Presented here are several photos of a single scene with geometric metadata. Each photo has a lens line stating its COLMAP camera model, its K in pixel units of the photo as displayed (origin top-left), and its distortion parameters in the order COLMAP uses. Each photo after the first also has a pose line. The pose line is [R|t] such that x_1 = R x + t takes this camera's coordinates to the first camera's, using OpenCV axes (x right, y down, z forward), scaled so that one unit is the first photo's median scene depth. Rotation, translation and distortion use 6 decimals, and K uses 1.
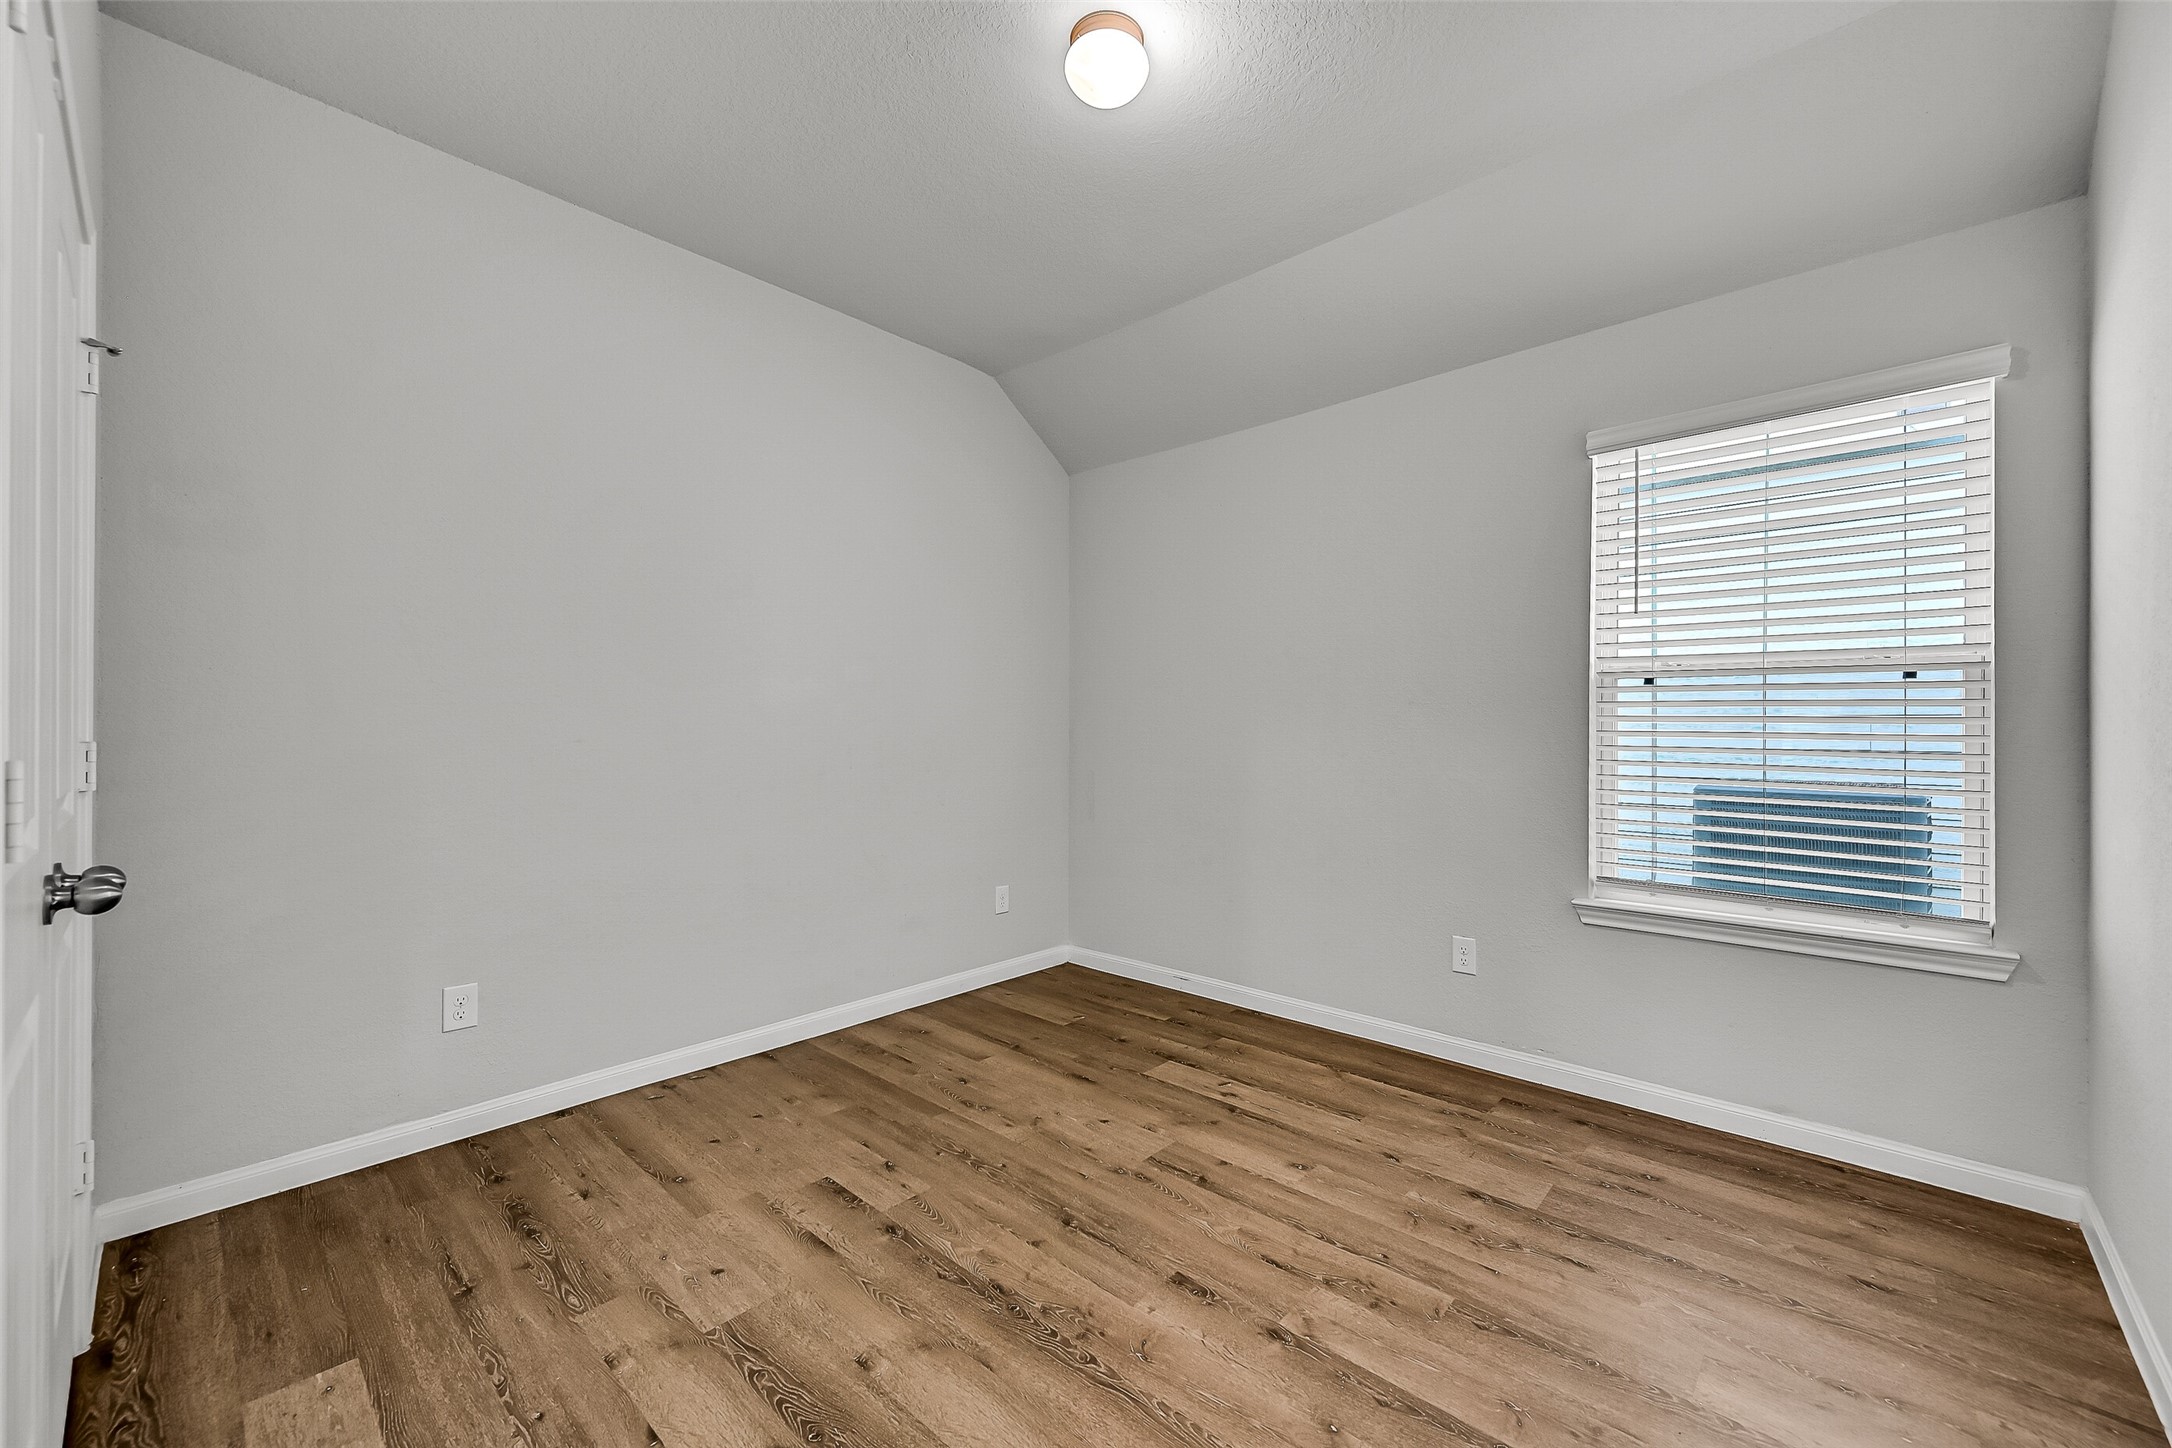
lens RADIAL K [[869.0, 0, 1086.0], [0, 869.0, 724.0], [0, 0, 1]] dist [0.000398, 0.000015]
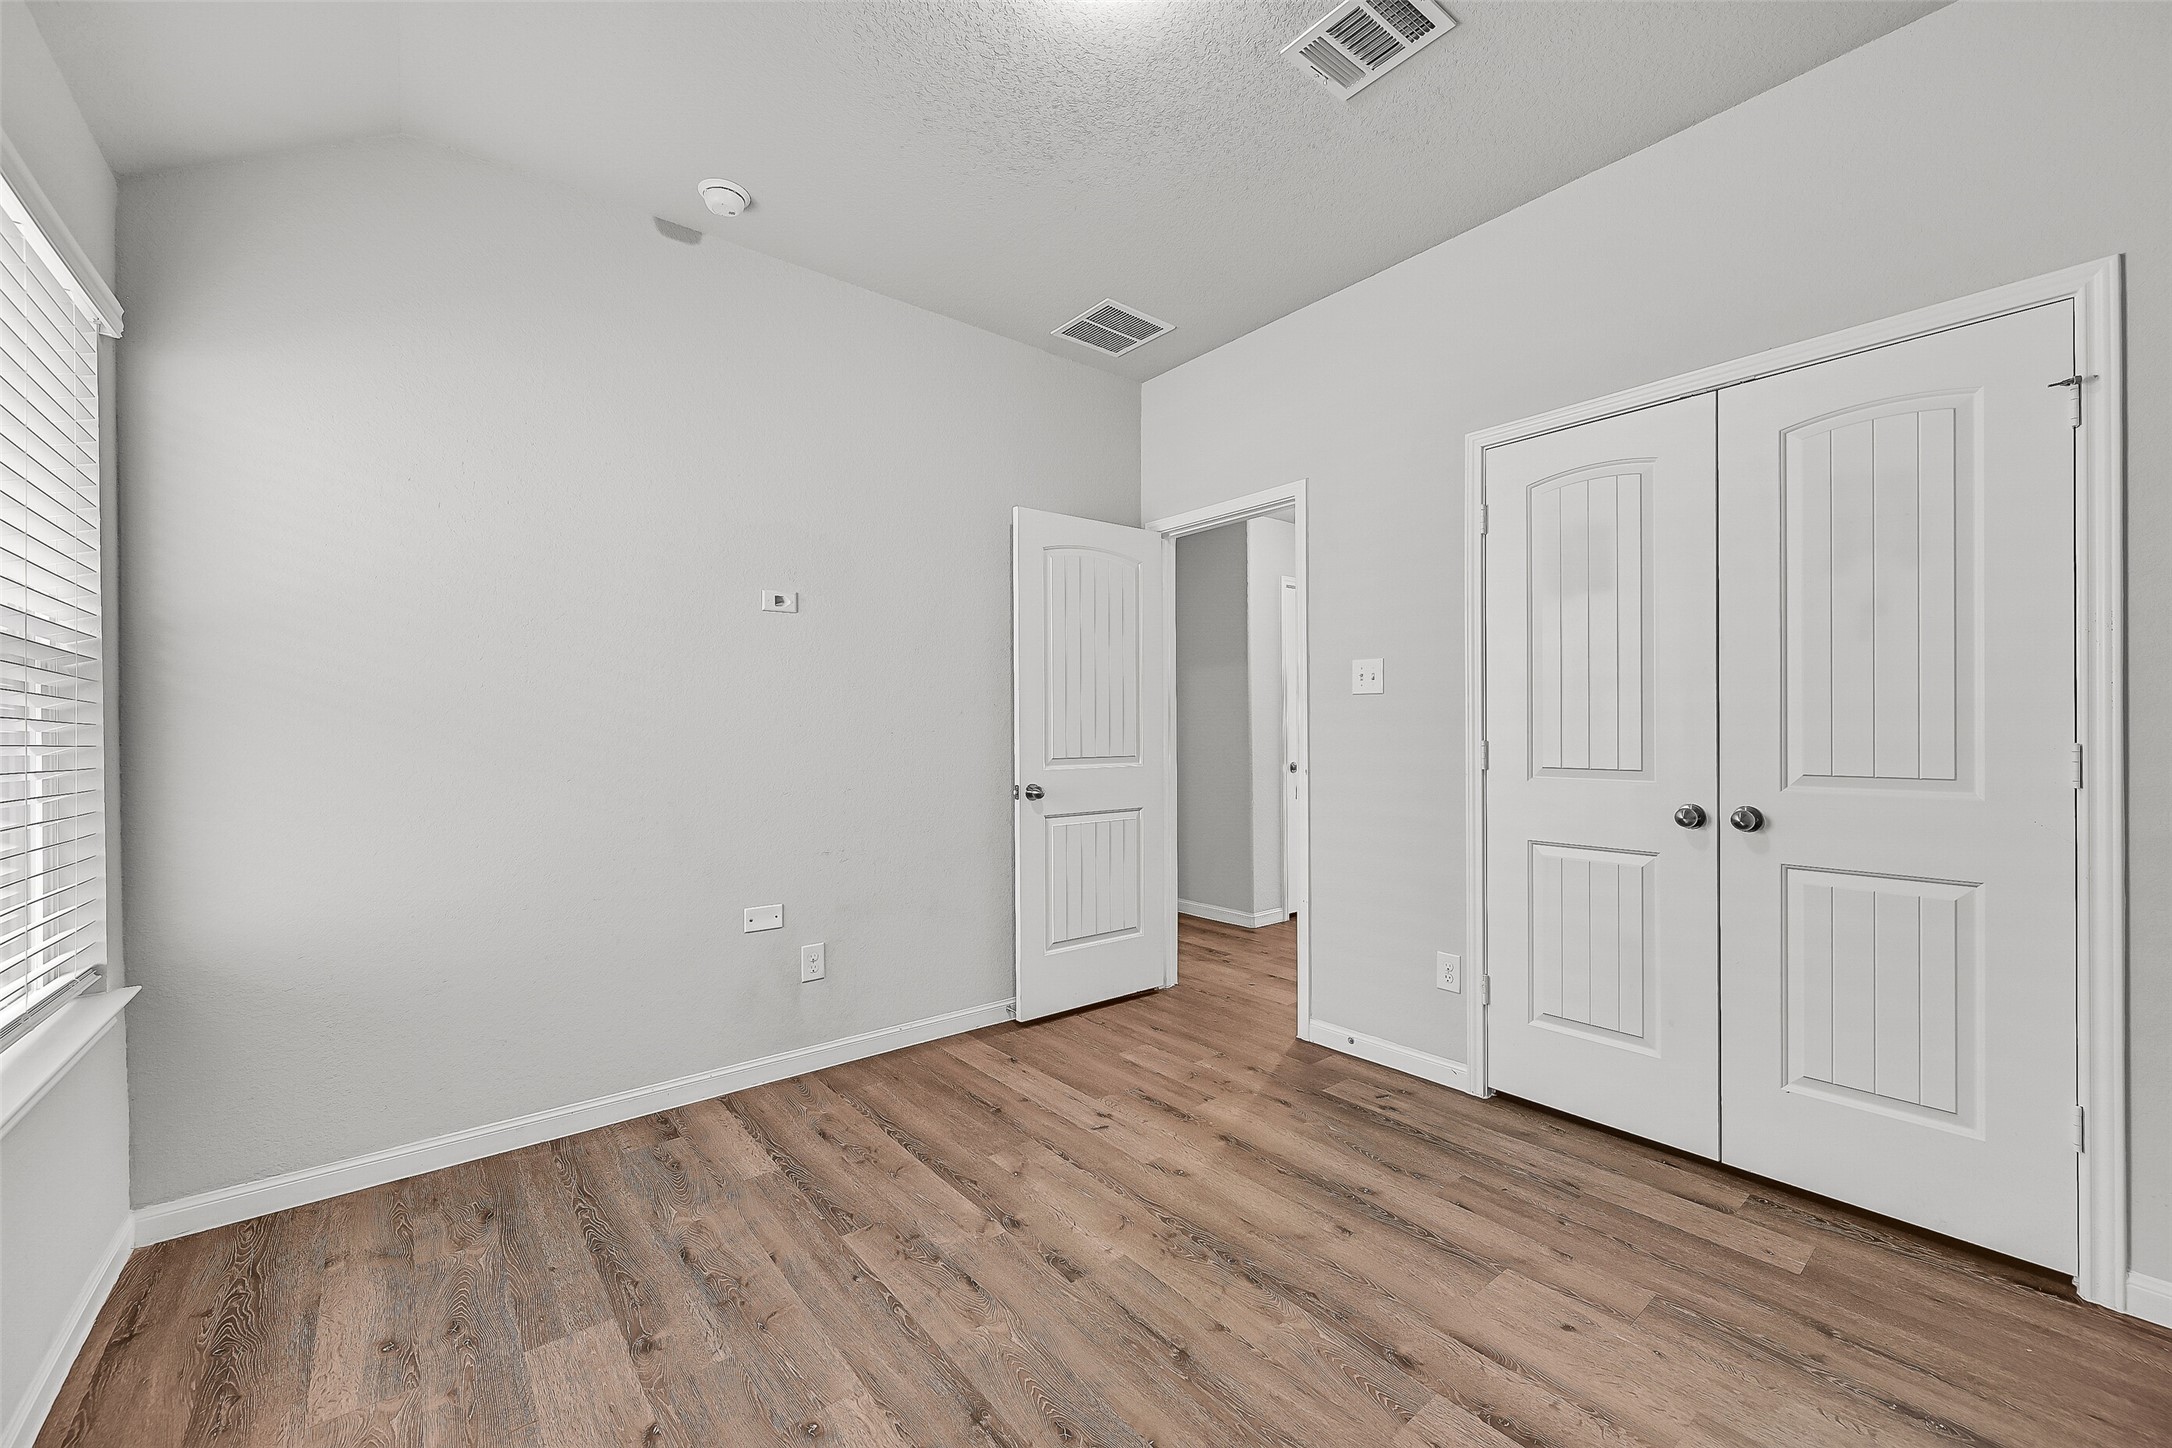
lens RADIAL K [[869.0, 0, 1086.0], [0, 869.0, 724.0], [0, 0, 1]] dist [0.000398, 0.000015]
pose [[-0.990348, 0.005504, 0.138497, -0.053266], [0.003834, 0.999917, -0.012327, 0.004563], [-0.138553, -0.011677, -0.990286, 2.027167]]
